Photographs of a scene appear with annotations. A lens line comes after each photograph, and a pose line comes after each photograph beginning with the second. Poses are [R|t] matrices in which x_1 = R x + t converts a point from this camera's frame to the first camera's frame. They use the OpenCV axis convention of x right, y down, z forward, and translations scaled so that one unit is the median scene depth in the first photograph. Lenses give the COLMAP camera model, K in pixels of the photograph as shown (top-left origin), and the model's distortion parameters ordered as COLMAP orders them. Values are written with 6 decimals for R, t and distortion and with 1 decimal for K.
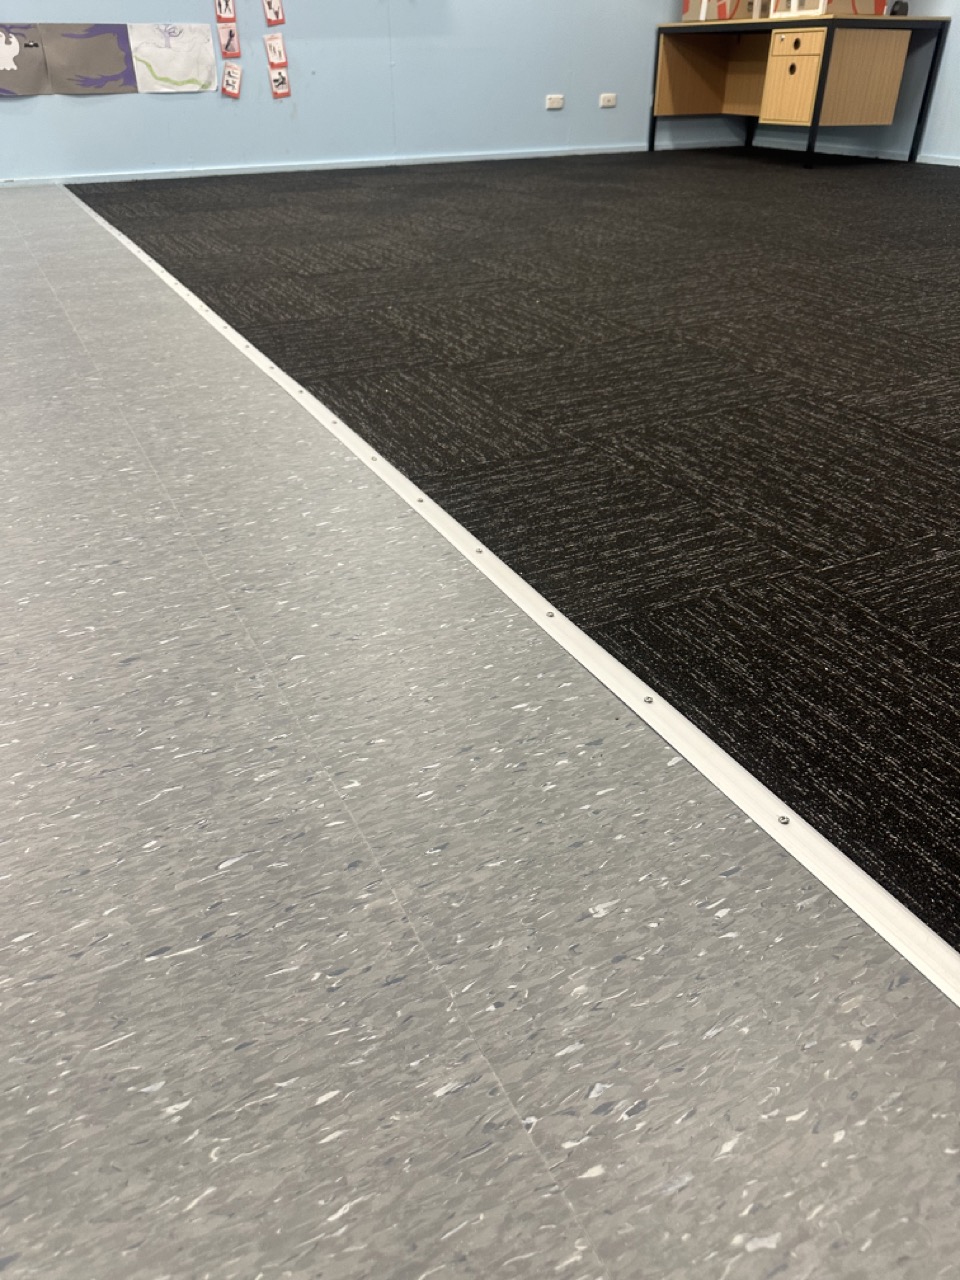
lens RADIAL K [[922.8, 0, 458.4], [0, 922.8, 641.0], [0, 0, 1]] dist [0.024714, -0.002813]
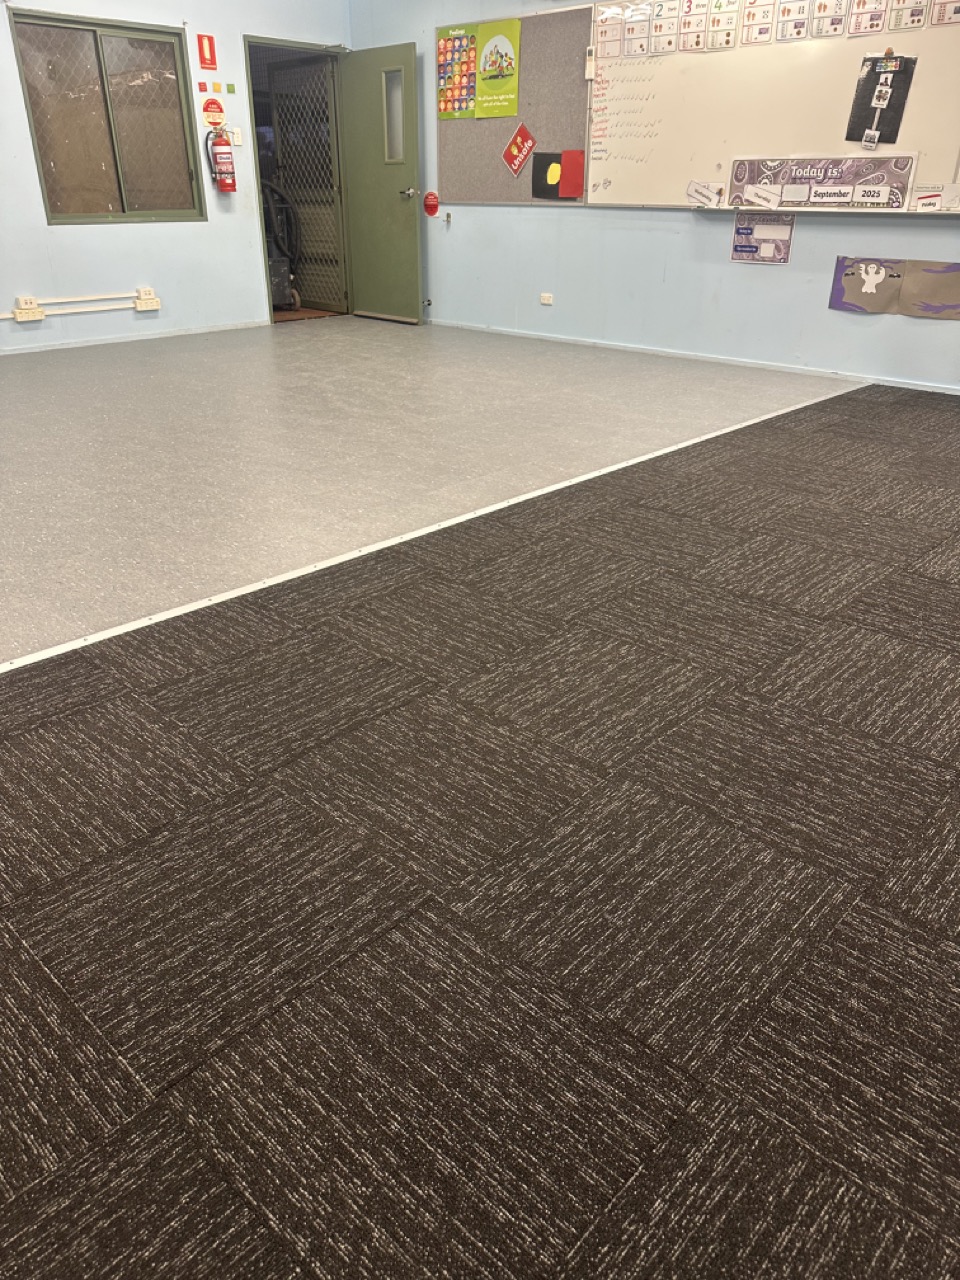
lens RADIAL K [[922.8, 0, 458.4], [0, 922.8, 641.0], [0, 0, 1]] dist [0.024714, -0.002813]
pose [[0.352930, 0.429469, -0.831262, 0.525908], [-0.511467, 0.832498, 0.212953, -0.222405], [0.783480, 0.350005, 0.513473, 0.126979]]
